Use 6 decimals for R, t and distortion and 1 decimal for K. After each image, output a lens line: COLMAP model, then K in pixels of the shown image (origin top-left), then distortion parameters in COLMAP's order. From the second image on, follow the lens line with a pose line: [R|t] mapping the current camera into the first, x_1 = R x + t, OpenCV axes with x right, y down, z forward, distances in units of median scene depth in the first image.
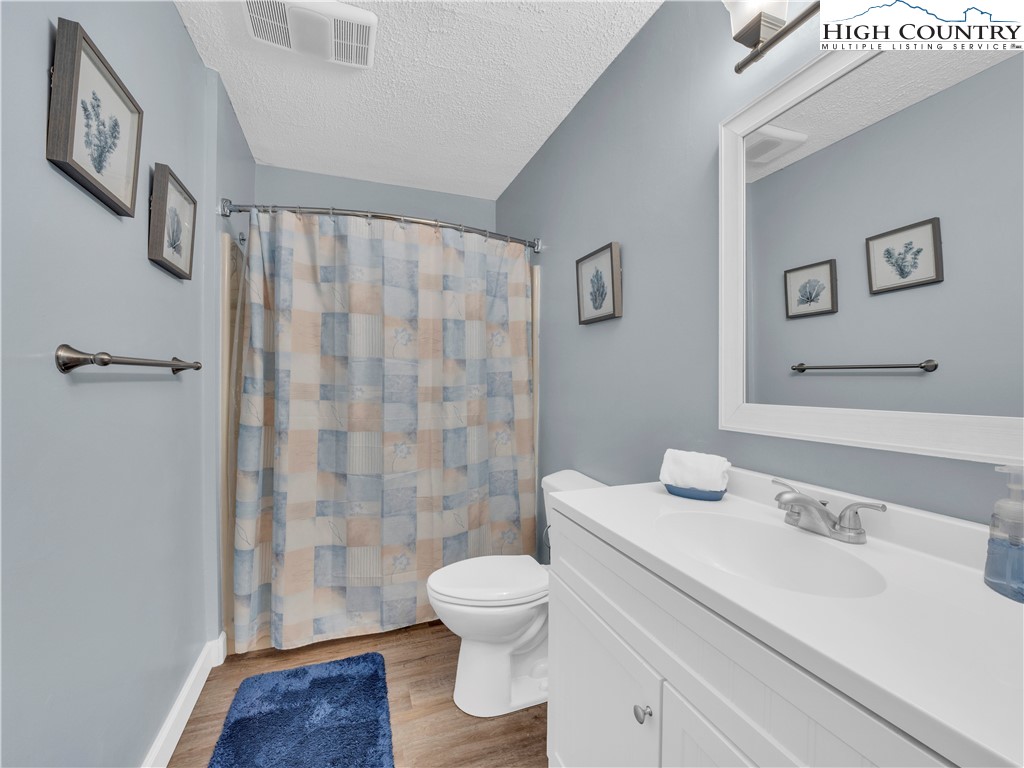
lens RADIAL K [[433.9, 0, 511.2], [0, 433.9, 389.0], [0, 0, 1]] dist [-0.009144, 0.000023]
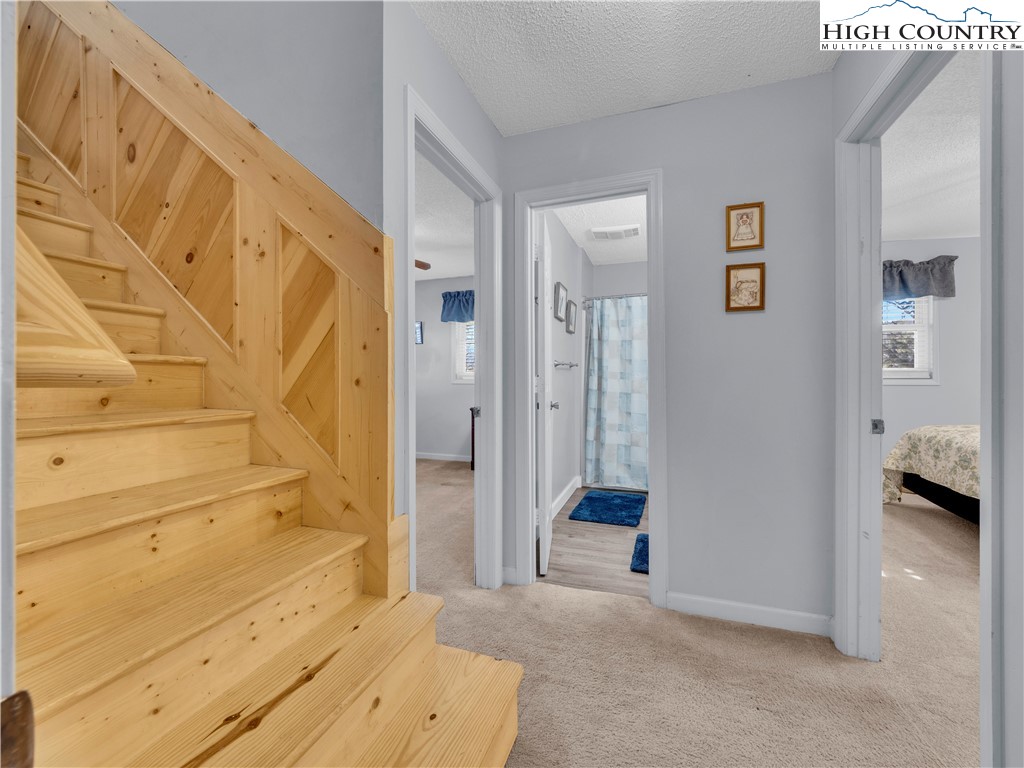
lens RADIAL K [[433.9, 0, 513.3], [0, 433.9, 380.3], [0, 0, 1]] dist [-0.009144, 0.000023]
pose [[0.775203, 0.006509, -0.631679, 0.573882], [-0.007790, 0.999969, 0.000744, 0.035925], [0.631664, 0.004344, 0.775230, -1.139218]]
